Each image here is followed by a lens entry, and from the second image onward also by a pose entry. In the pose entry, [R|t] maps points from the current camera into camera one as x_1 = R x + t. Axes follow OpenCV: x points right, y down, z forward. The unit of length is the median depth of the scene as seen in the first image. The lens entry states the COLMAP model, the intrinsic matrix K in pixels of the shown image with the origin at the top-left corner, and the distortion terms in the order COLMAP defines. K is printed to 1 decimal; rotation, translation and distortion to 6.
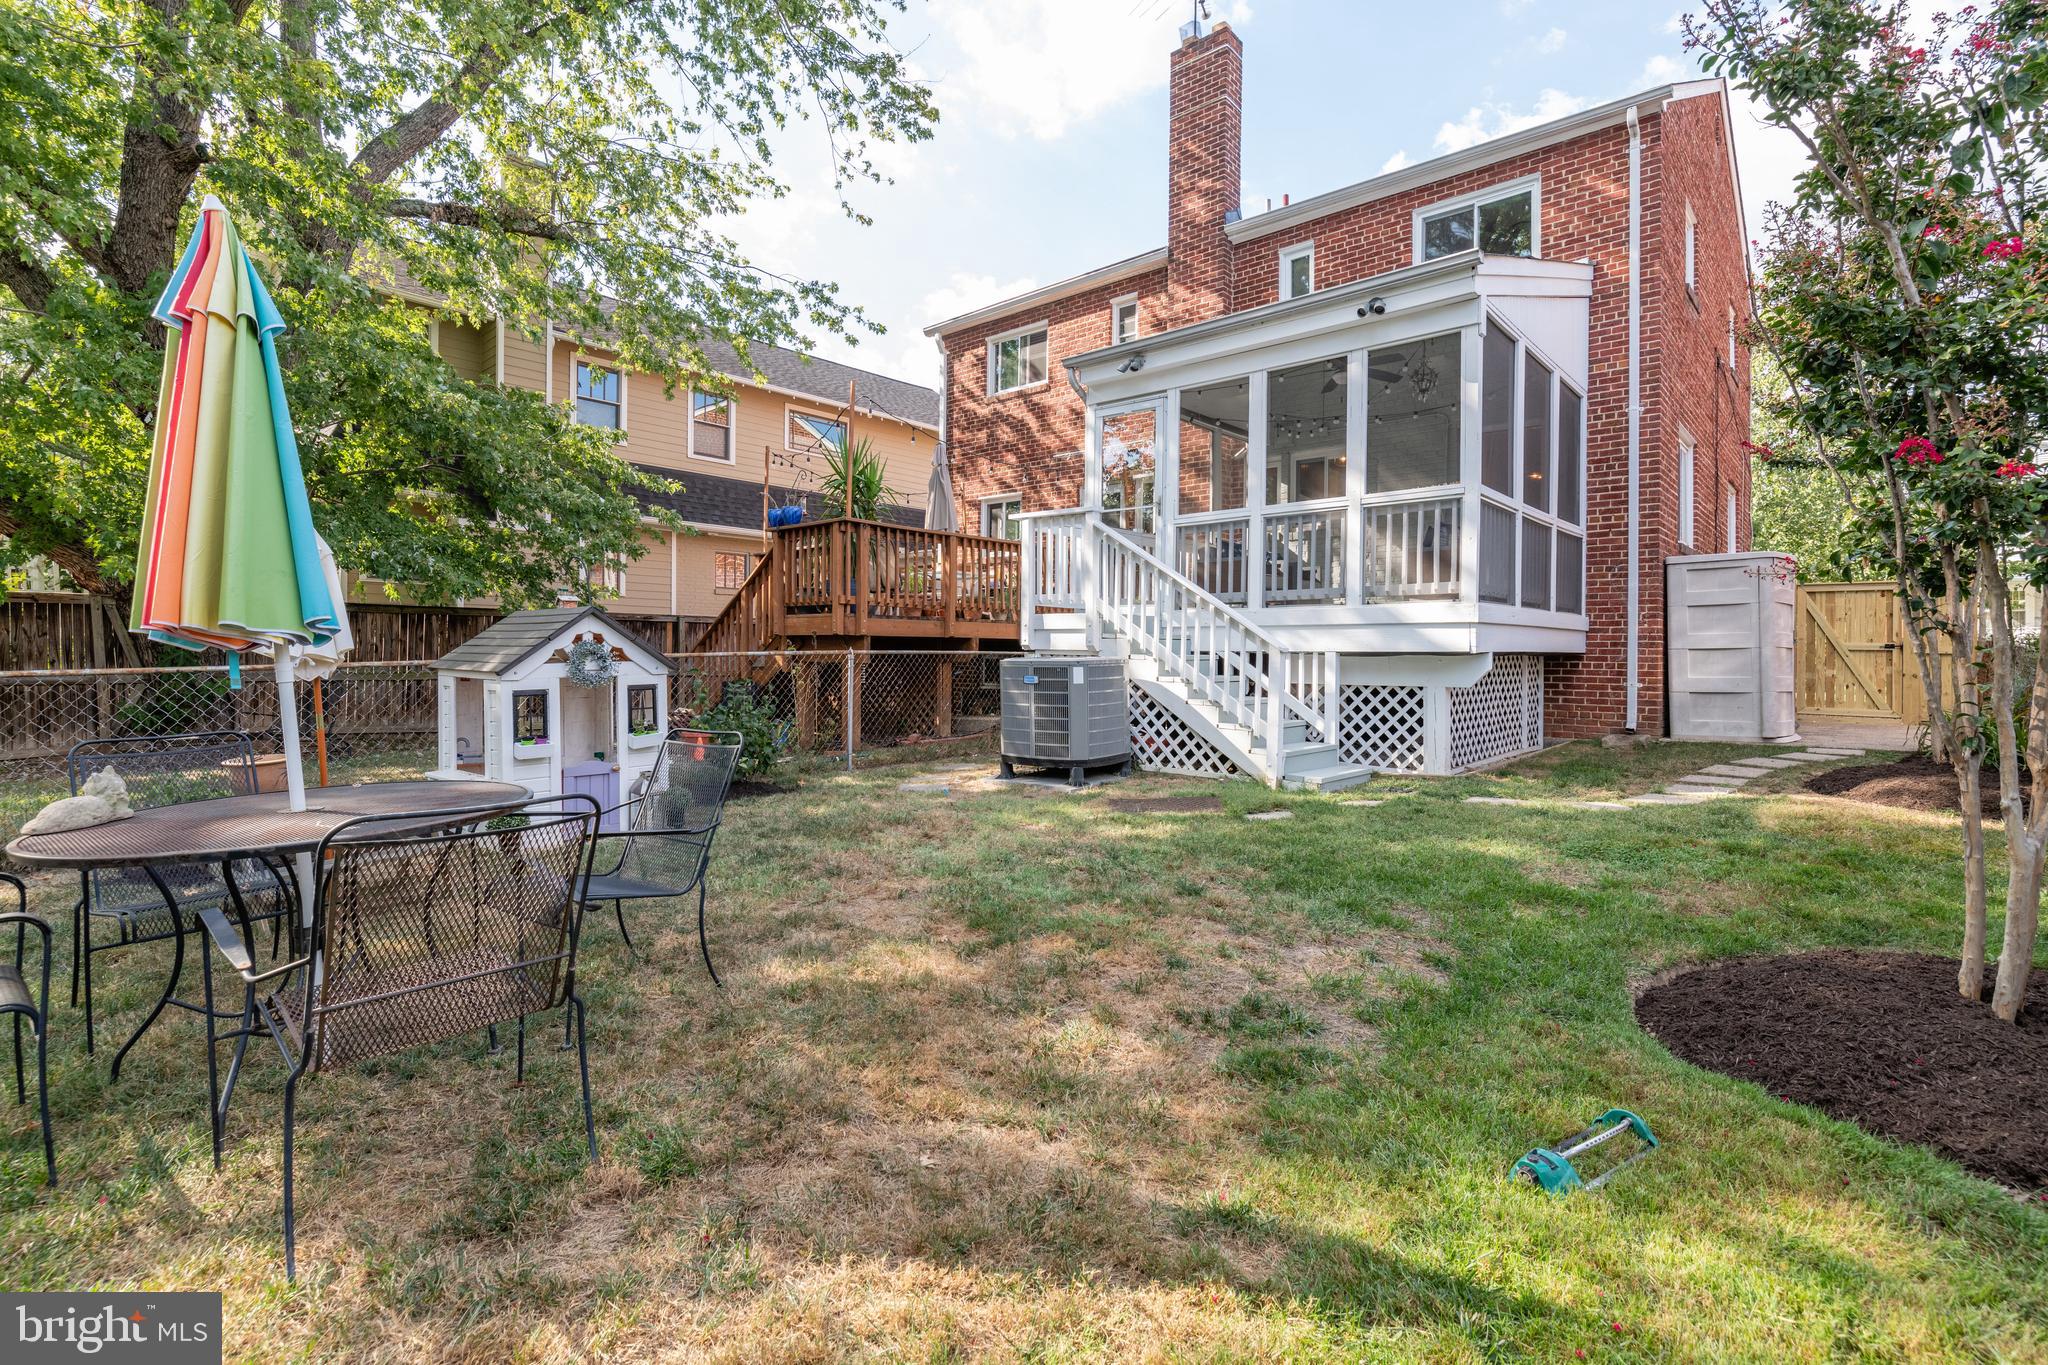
lens RADIAL K [[1051.5, 0, 1029.9], [0, 1051.5, 665.8], [0, 0, 1]] dist [-0.002538, 0.000246]
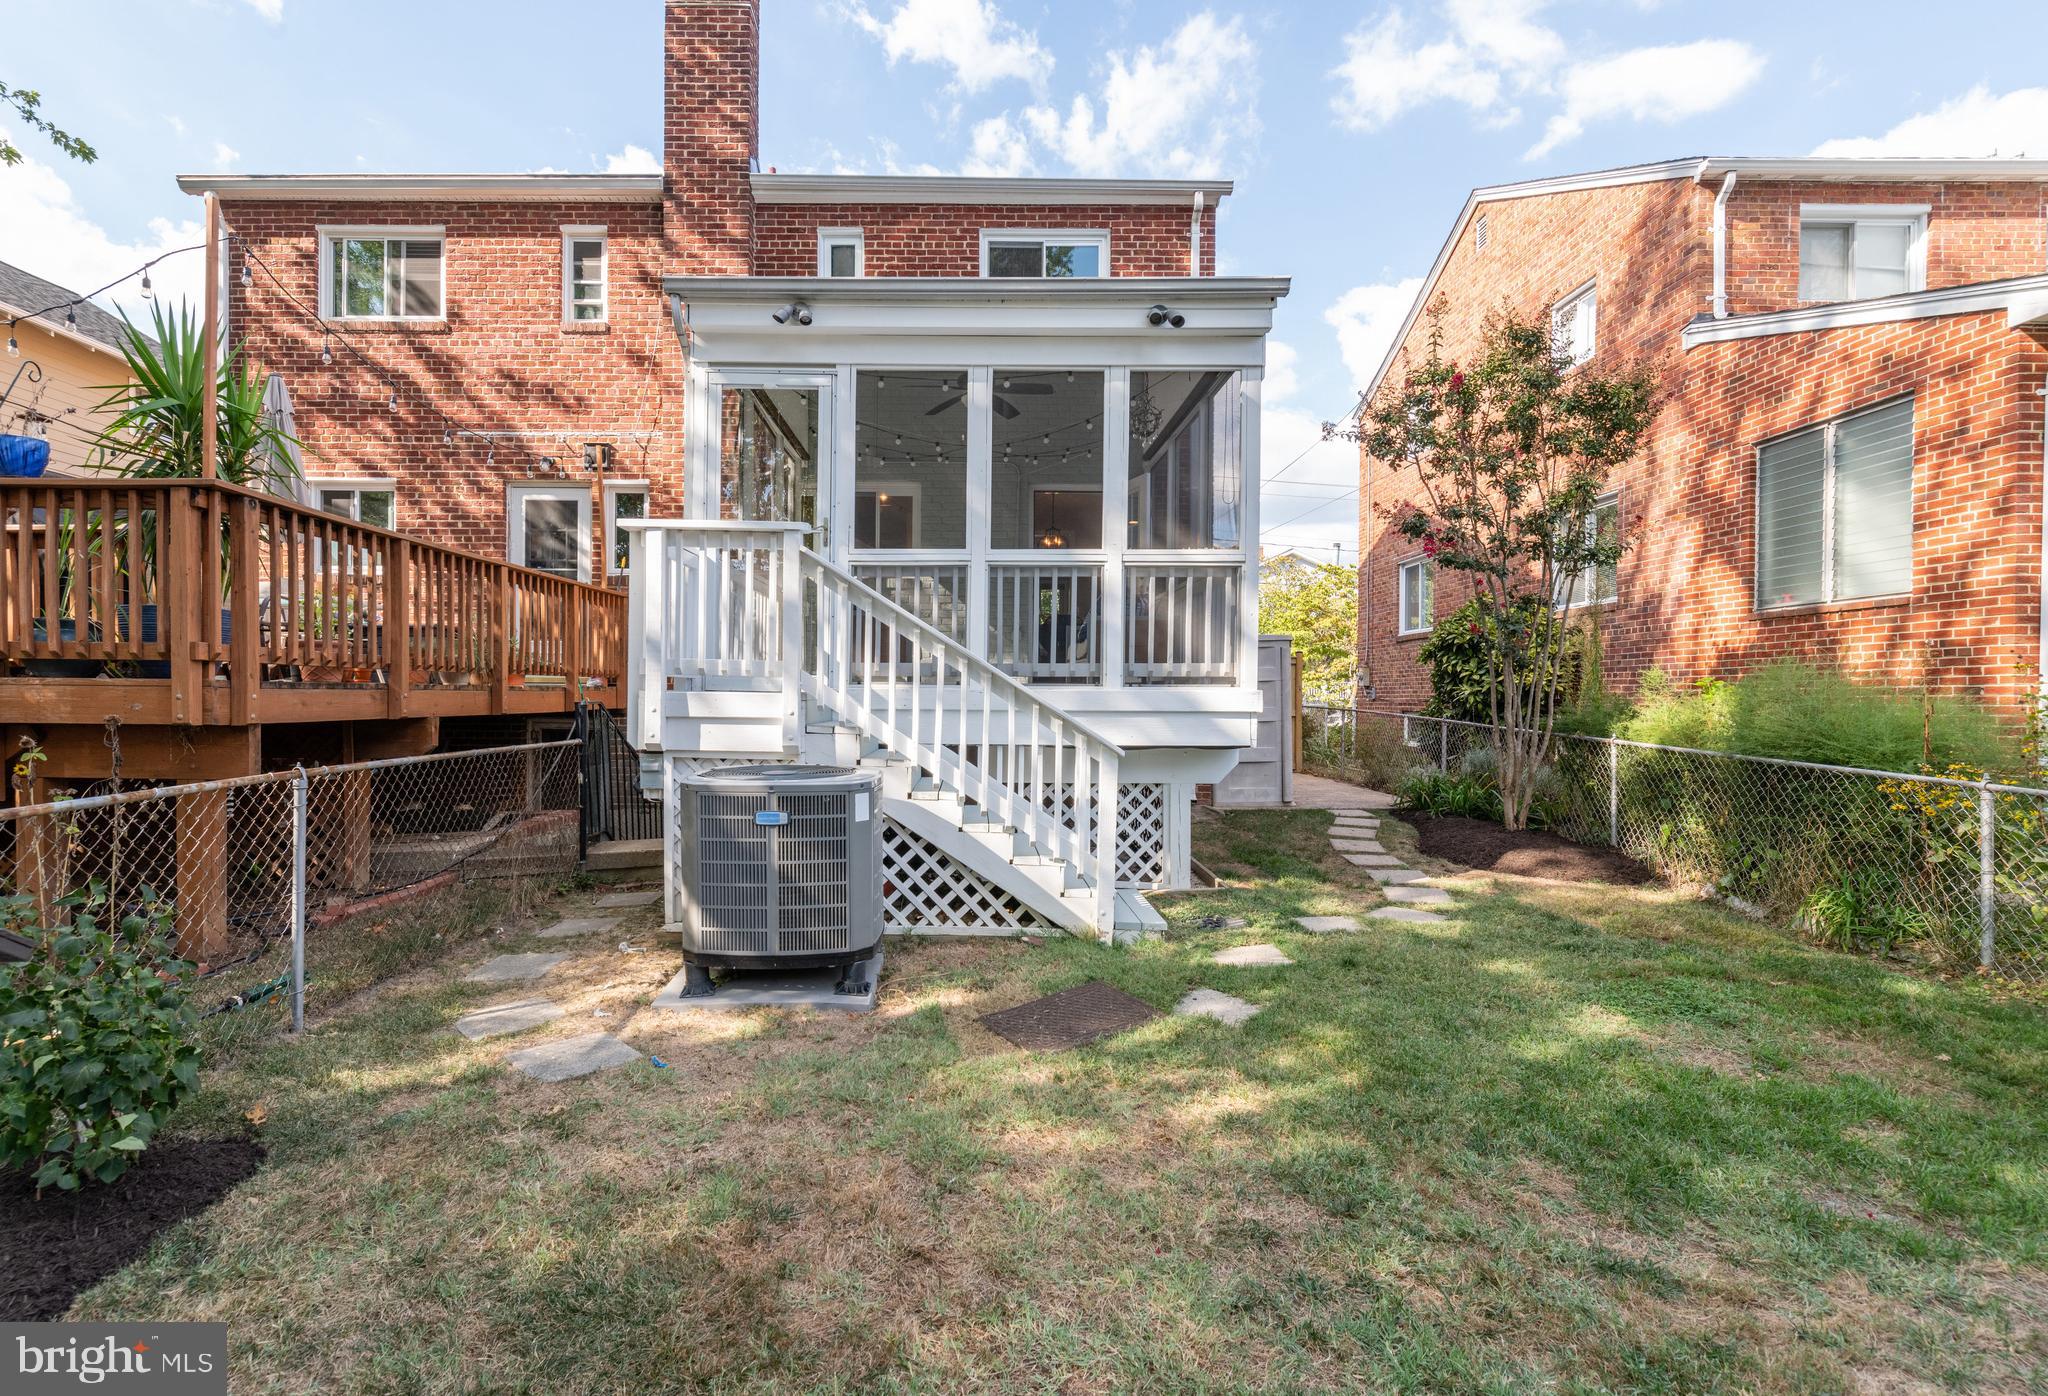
lens RADIAL K [[961.0, 0, 954.1], [0, 961.0, 716.8], [0, 0, 1]] dist [0.000210, -0.000125]
pose [[0.724396, -0.017334, 0.689167, -0.273369], [0.006359, 0.999809, 0.018463, -0.047832], [-0.689355, -0.008993, 0.724368, 0.537556]]
